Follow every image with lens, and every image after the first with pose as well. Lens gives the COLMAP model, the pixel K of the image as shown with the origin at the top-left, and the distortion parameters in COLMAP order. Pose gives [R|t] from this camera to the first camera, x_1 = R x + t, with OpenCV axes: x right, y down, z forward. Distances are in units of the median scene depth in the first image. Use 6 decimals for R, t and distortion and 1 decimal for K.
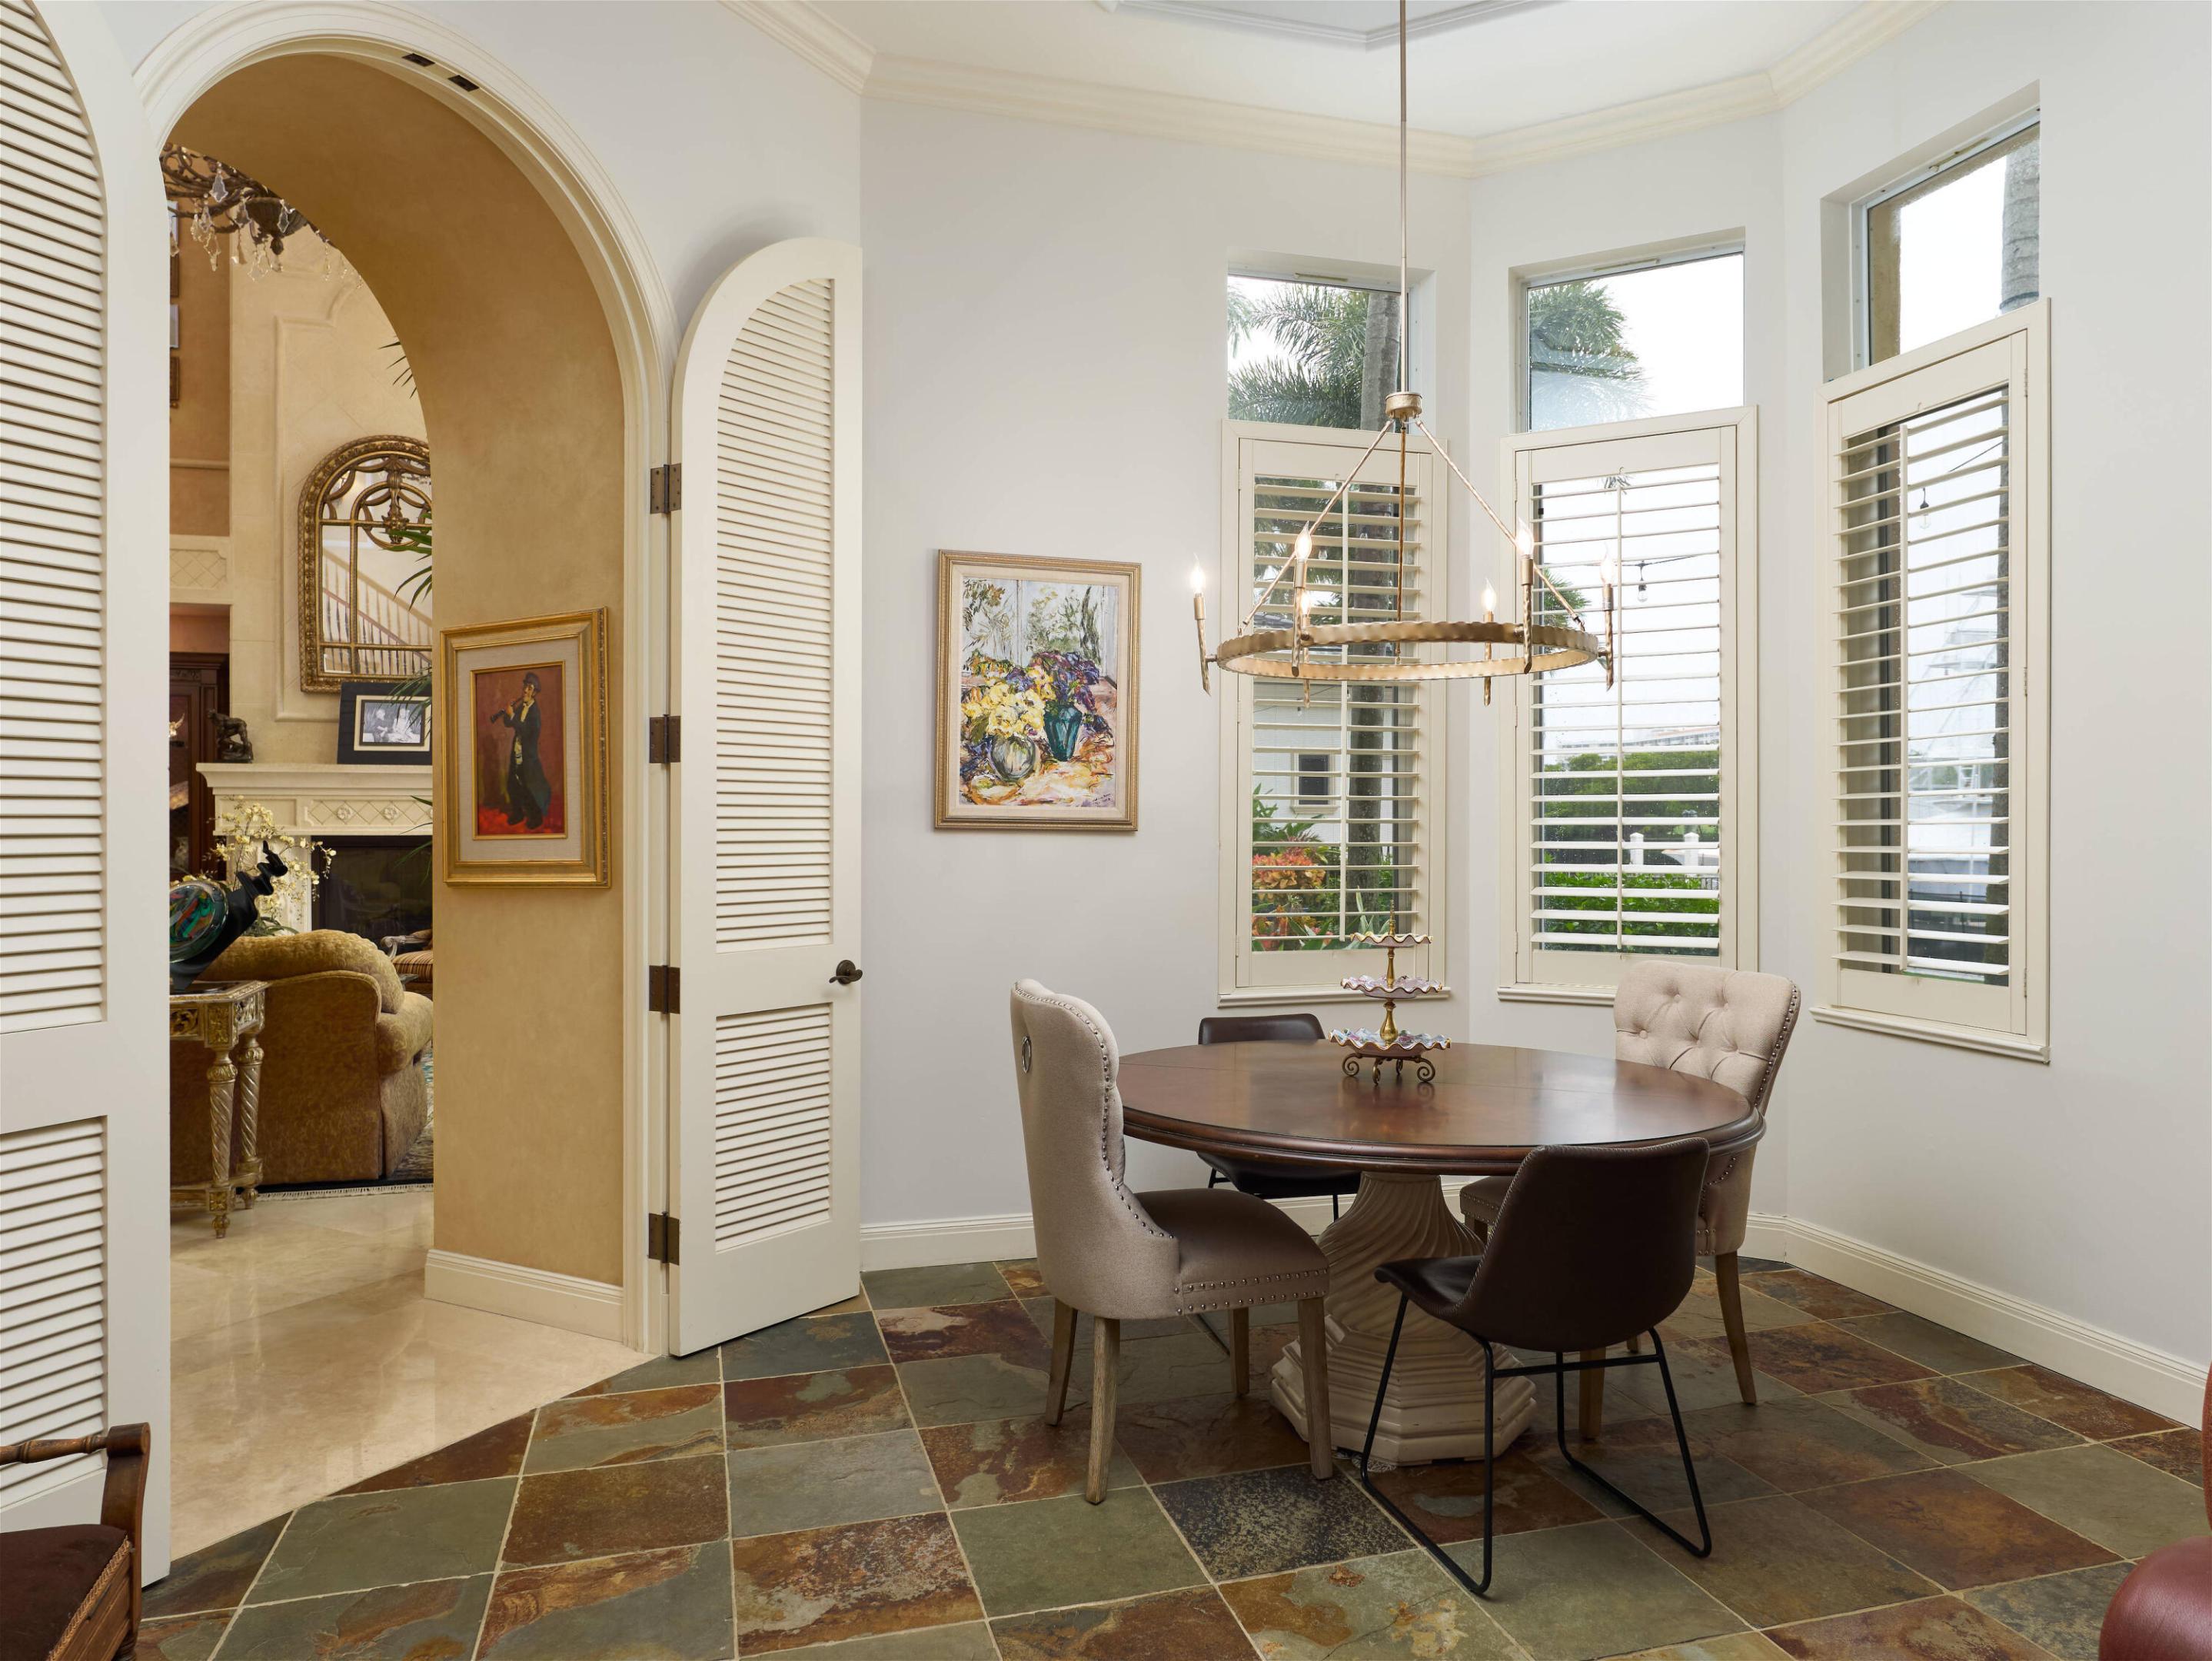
lens RADIAL K [[1523.8, 0, 1105.0], [0, 1523.8, 829.3], [0, 0, 1]] dist [-0.006158, 0.000649]
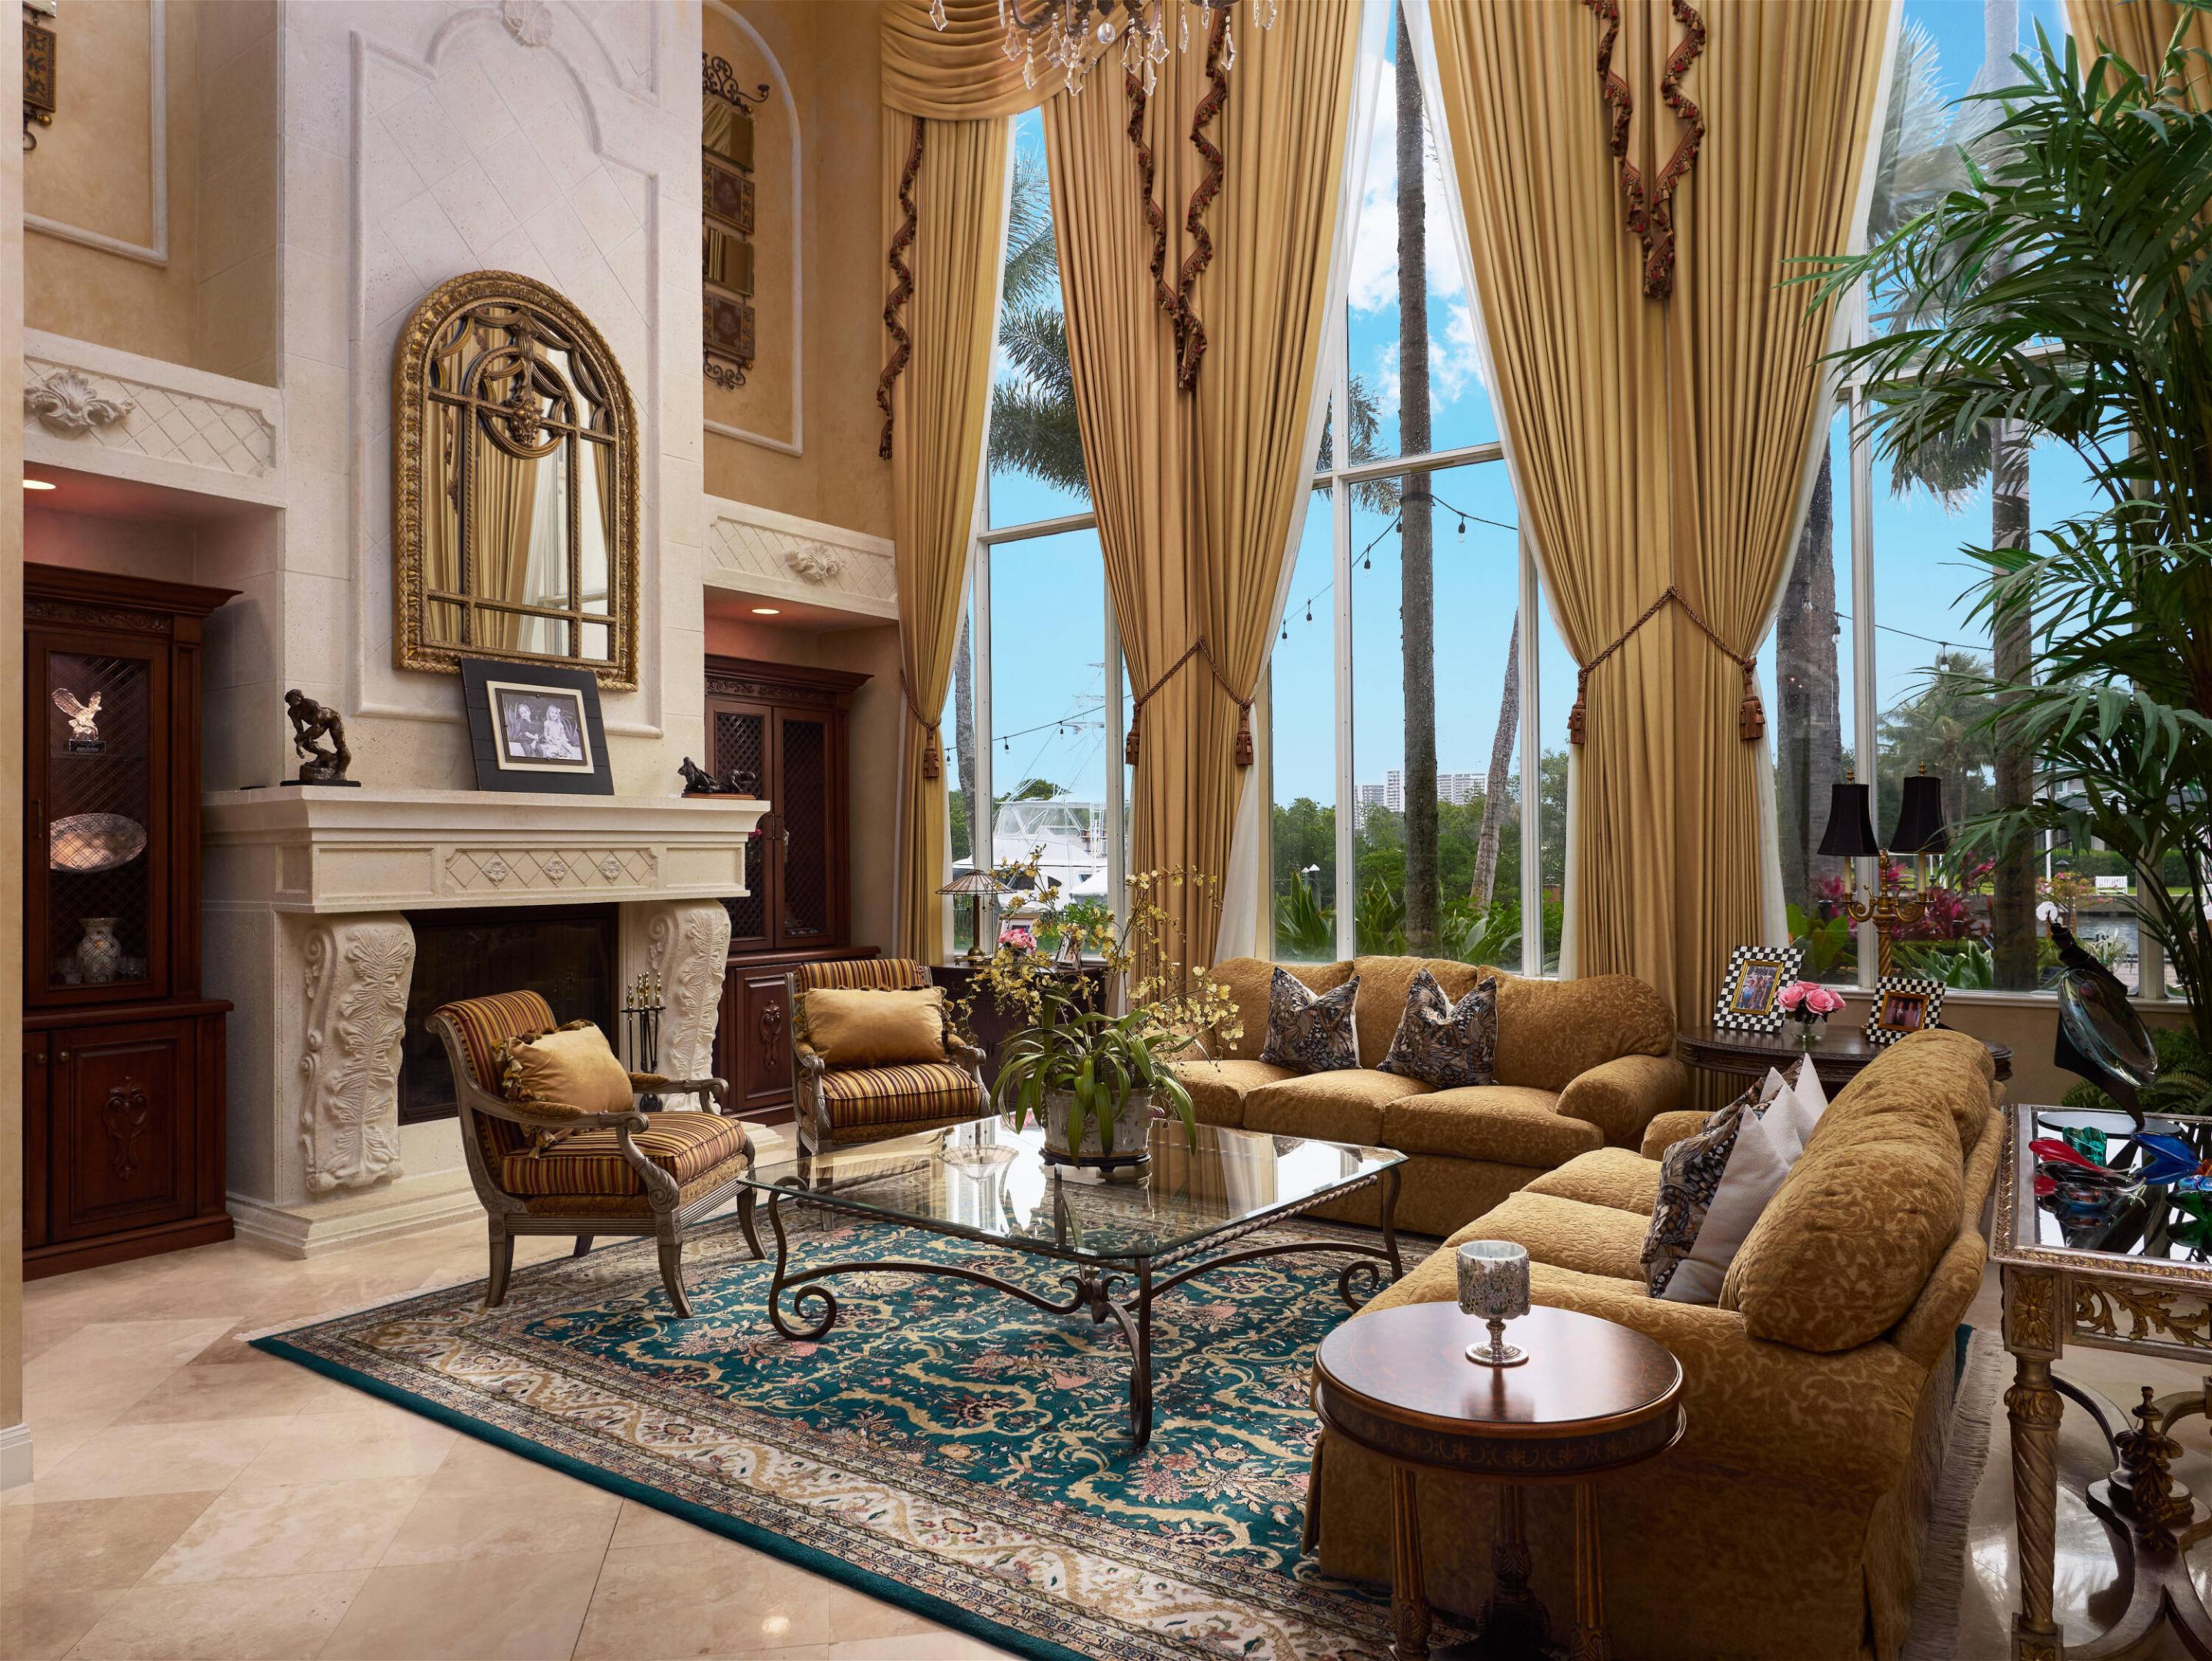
lens RADIAL K [[1523.8, 0, 1105.2], [0, 1523.8, 835.8], [0, 0, 1]] dist [-0.006158, 0.000649]
pose [[0.760285, 0.006860, 0.649554, -0.704462], [-0.007771, 0.999969, -0.001466, -0.025180], [-0.649544, -0.003933, 0.760314, 0.357064]]
